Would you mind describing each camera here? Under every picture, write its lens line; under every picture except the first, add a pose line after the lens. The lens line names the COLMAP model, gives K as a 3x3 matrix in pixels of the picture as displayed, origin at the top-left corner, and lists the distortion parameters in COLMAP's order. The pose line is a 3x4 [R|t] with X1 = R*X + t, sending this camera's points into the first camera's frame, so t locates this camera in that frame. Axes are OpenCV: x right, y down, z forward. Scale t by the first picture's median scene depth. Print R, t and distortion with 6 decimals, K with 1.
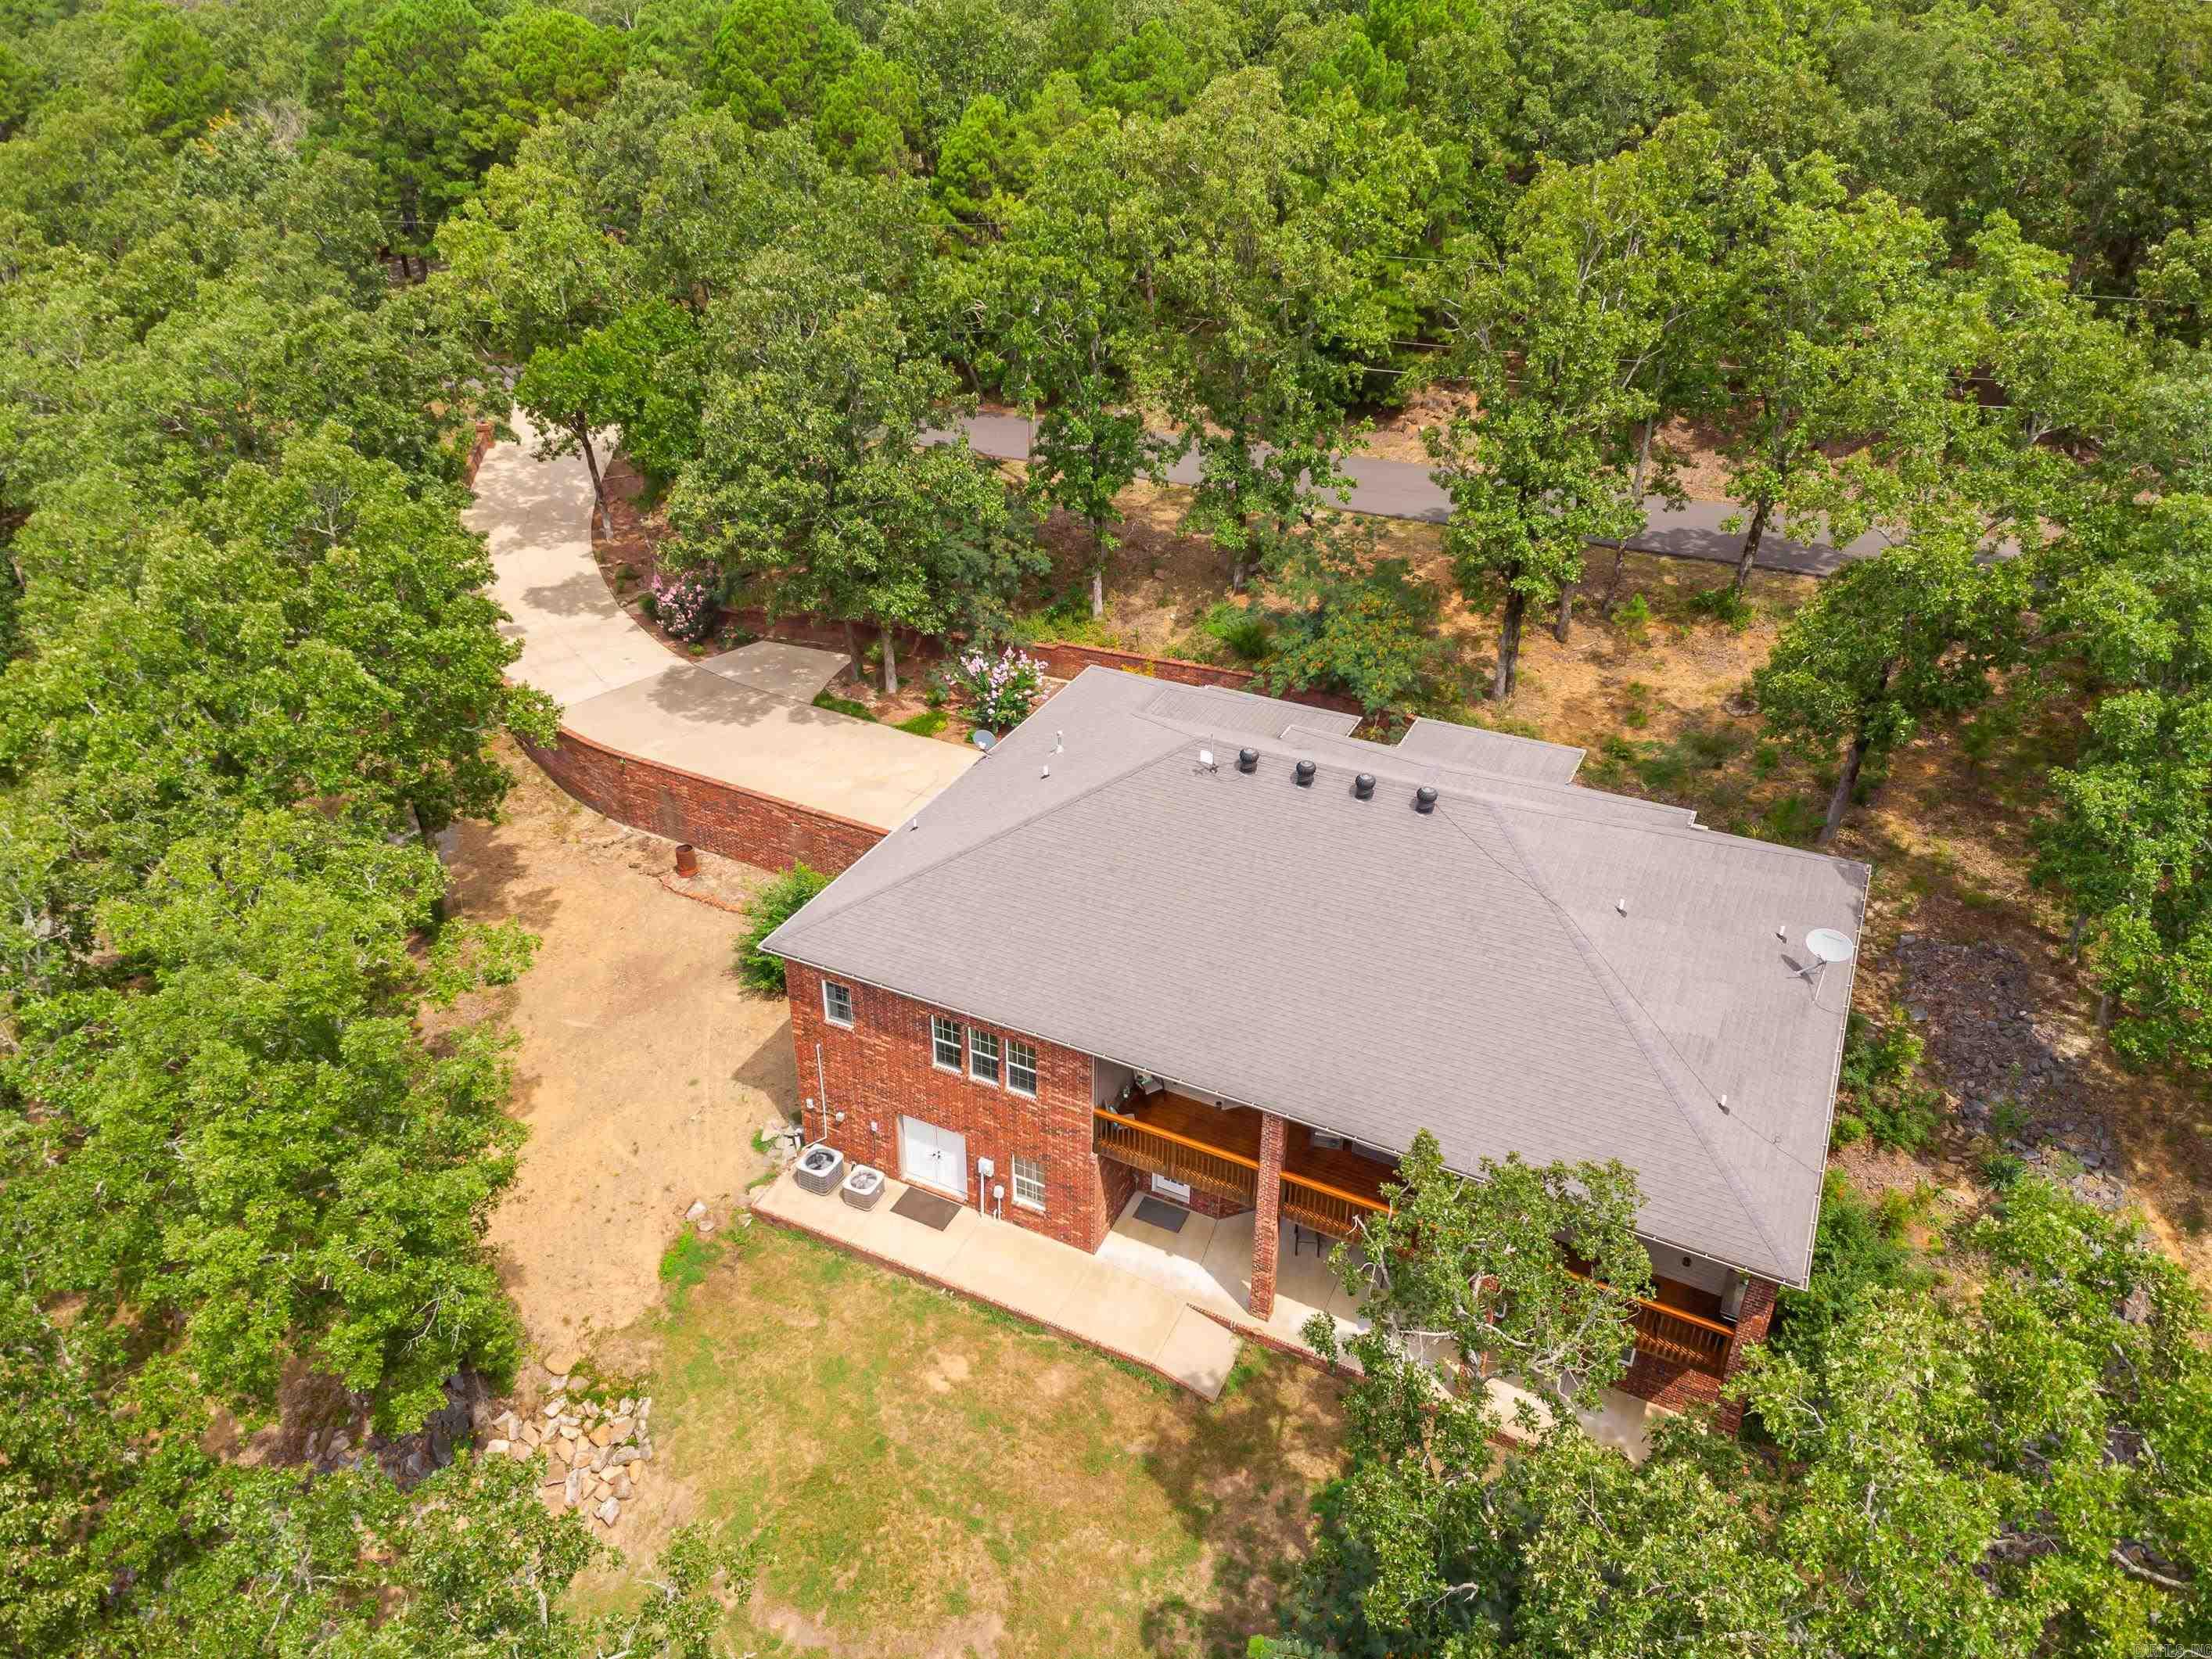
lens RADIAL K [[1544.0, 0, 1098.5], [0, 1544.0, 840.5], [0, 0, 1]] dist [0.228287, -0.243916]
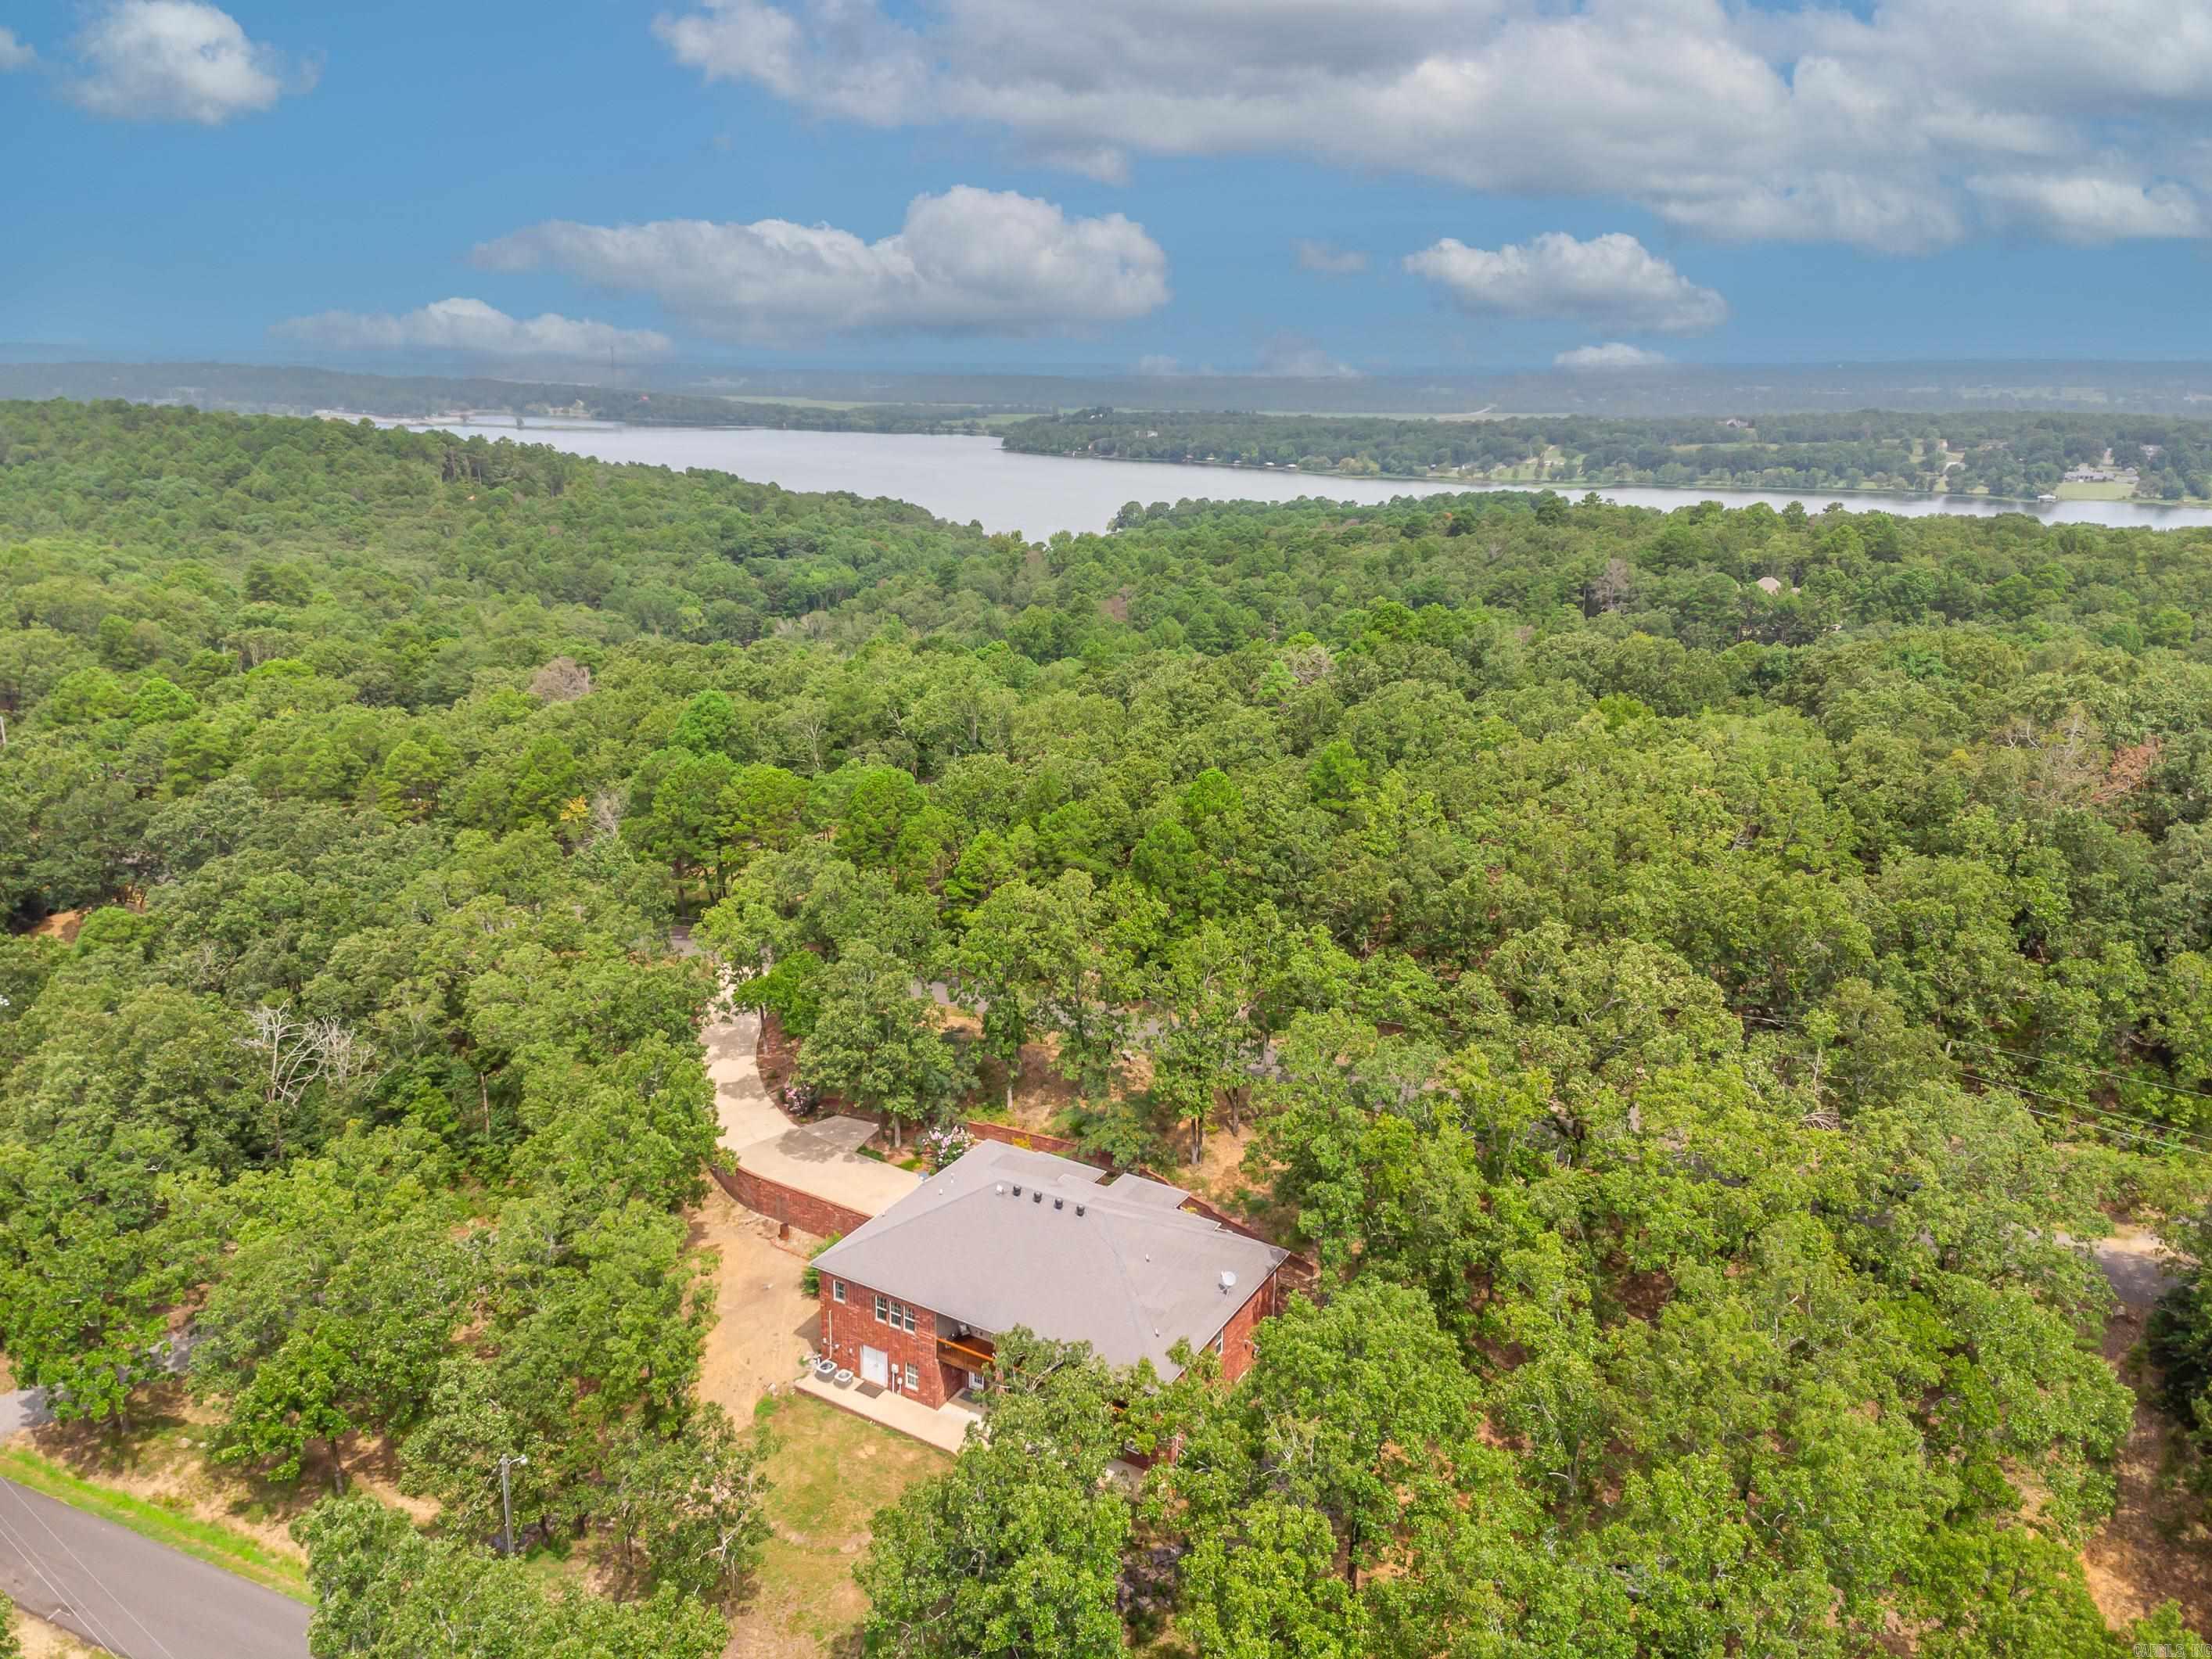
lens RADIAL K [[1544.0, 0, 1098.5], [0, 1544.0, 840.5], [0, 0, 1]] dist [0.228287, -0.243916]
pose [[0.996556, 0.027120, -0.078359, 0.305102], [-0.046744, 0.964274, -0.260751, 0.038994], [0.068488, 0.263515, 0.962221, -1.130869]]
